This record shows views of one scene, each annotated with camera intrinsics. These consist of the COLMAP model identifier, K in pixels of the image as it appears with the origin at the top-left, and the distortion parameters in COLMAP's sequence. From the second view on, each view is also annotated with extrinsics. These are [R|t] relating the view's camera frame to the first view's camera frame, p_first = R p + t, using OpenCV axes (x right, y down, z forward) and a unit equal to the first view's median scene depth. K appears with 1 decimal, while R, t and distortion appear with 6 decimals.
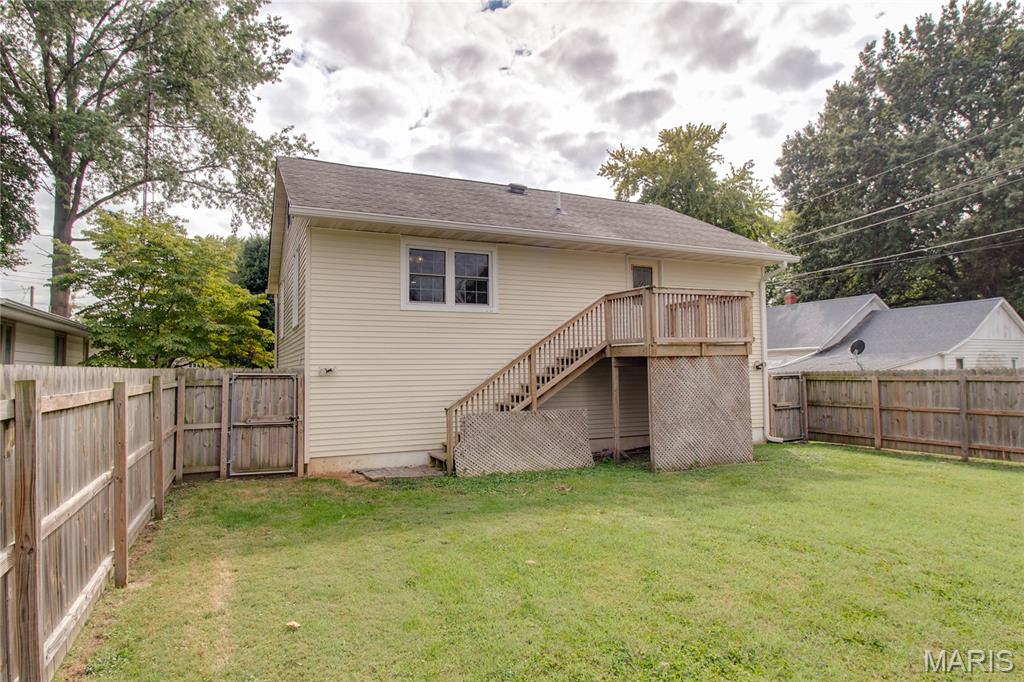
lens RADIAL K [[582.8, 0, 504.9], [0, 582.8, 339.8], [0, 0, 1]] dist [0.014039, 0.001205]
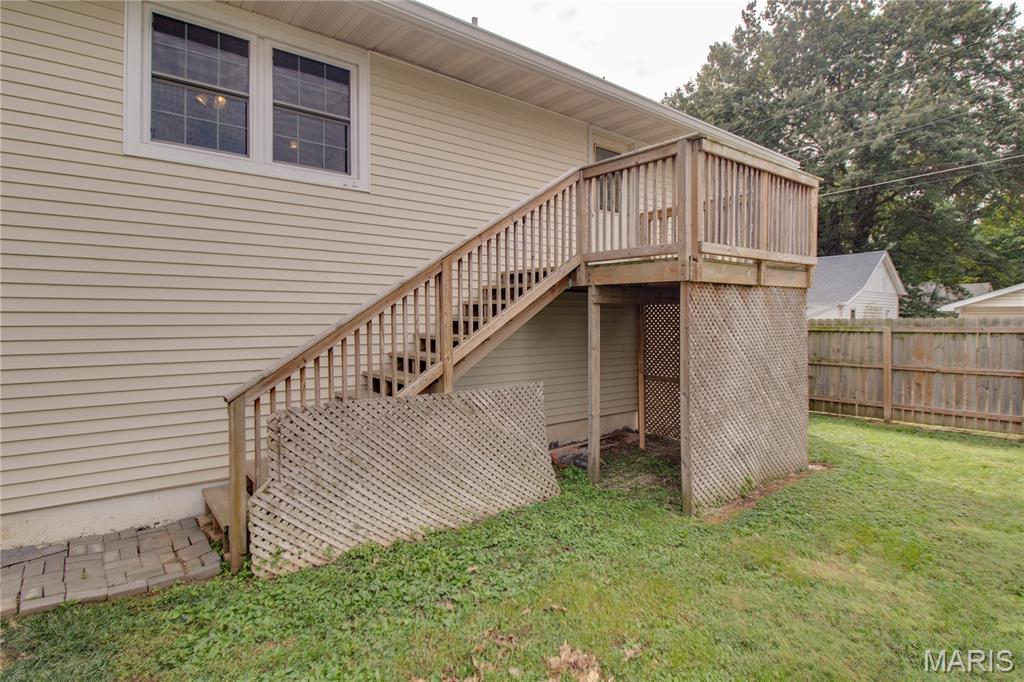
lens RADIAL K [[582.8, 0, 522.2], [0, 582.8, 332.2], [0, 0, 1]] dist [0.014039, 0.001205]
pose [[0.972747, 0.007486, 0.231747, -0.000416], [-0.025145, 0.996990, 0.073340, 0.034630], [-0.230500, -0.077169, 0.970008, 0.493762]]
